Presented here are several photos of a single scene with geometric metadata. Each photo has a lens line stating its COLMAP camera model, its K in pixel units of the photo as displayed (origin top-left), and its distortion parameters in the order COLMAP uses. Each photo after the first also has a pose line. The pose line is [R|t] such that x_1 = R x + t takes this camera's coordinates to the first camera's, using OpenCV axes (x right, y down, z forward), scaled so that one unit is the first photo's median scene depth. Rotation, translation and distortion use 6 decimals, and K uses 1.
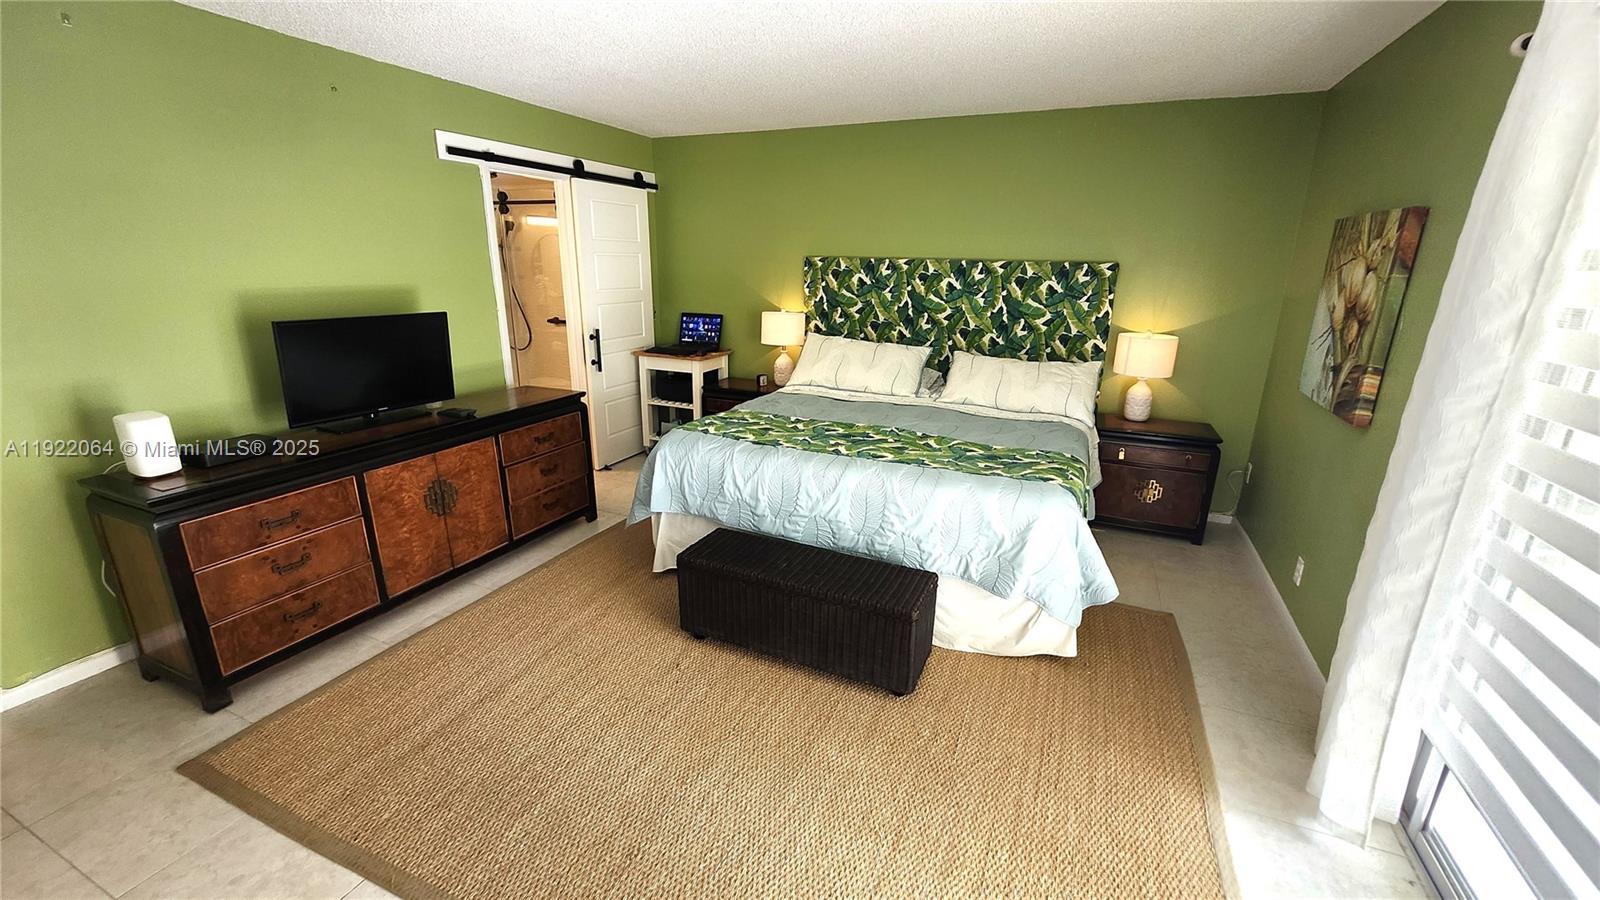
lens RADIAL K [[633.1, 0, 803.4], [0, 633.1, 445.9], [0, 0, 1]] dist [-0.001706, 0.000005]
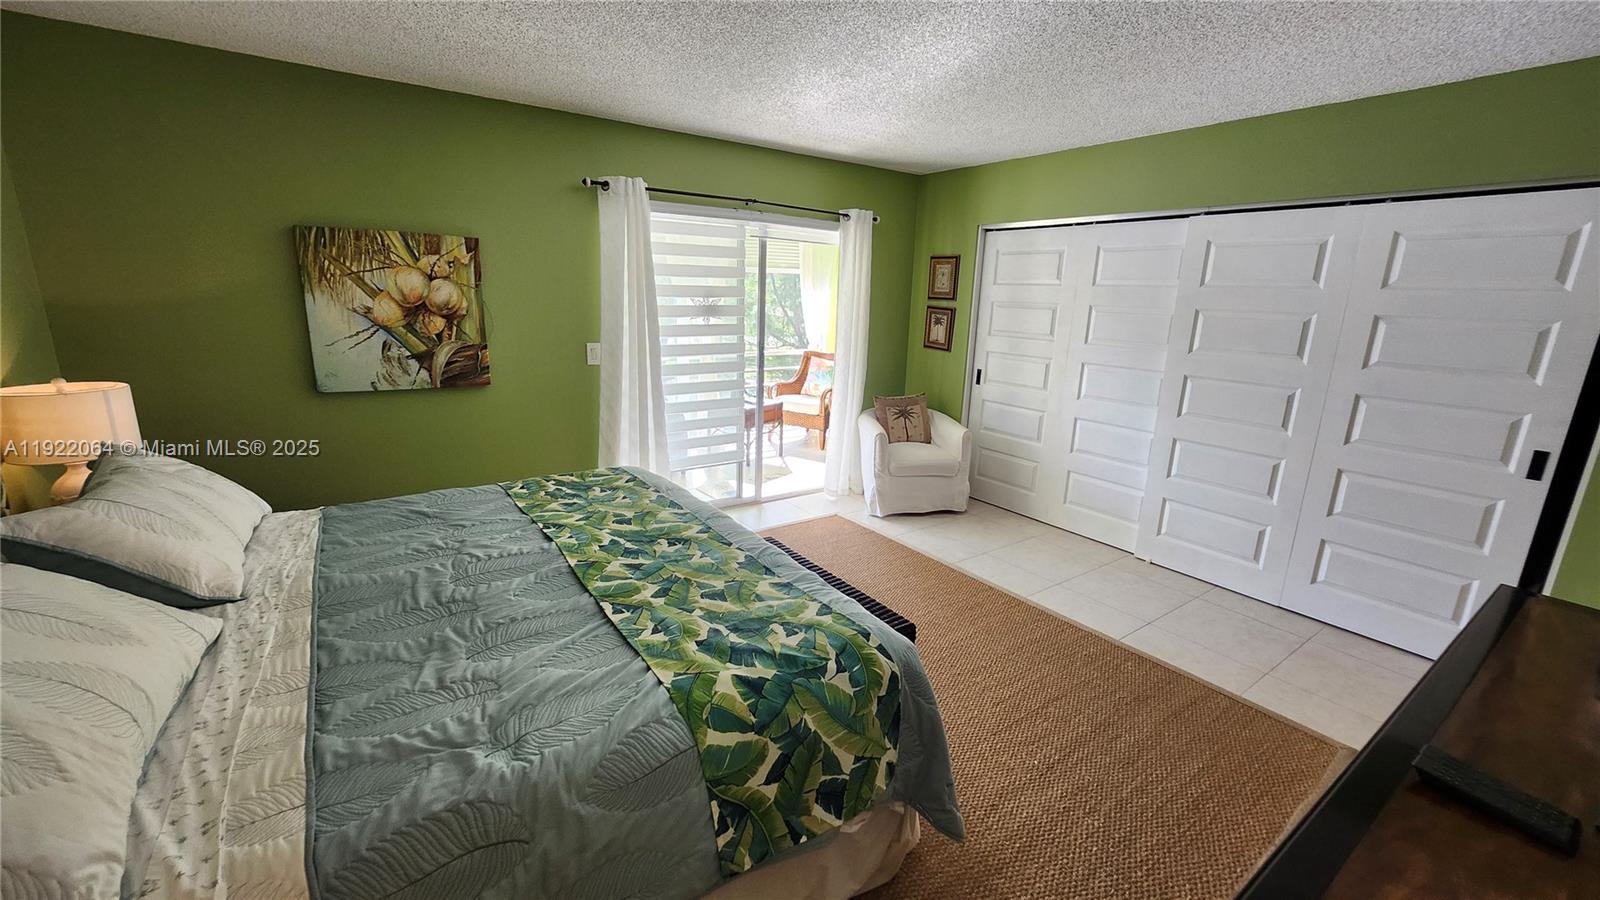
lens RADIAL K [[631.4, 0, 804.6], [0, 631.4, 445.1], [0, 0, 1]] dist [-0.001416, -0.000030]
pose [[-0.859869, -0.158386, 0.485323, -0.383368], [0.102417, 0.877811, 0.467931, -0.404208], [-0.500135, 0.452065, -0.738581, 1.384252]]
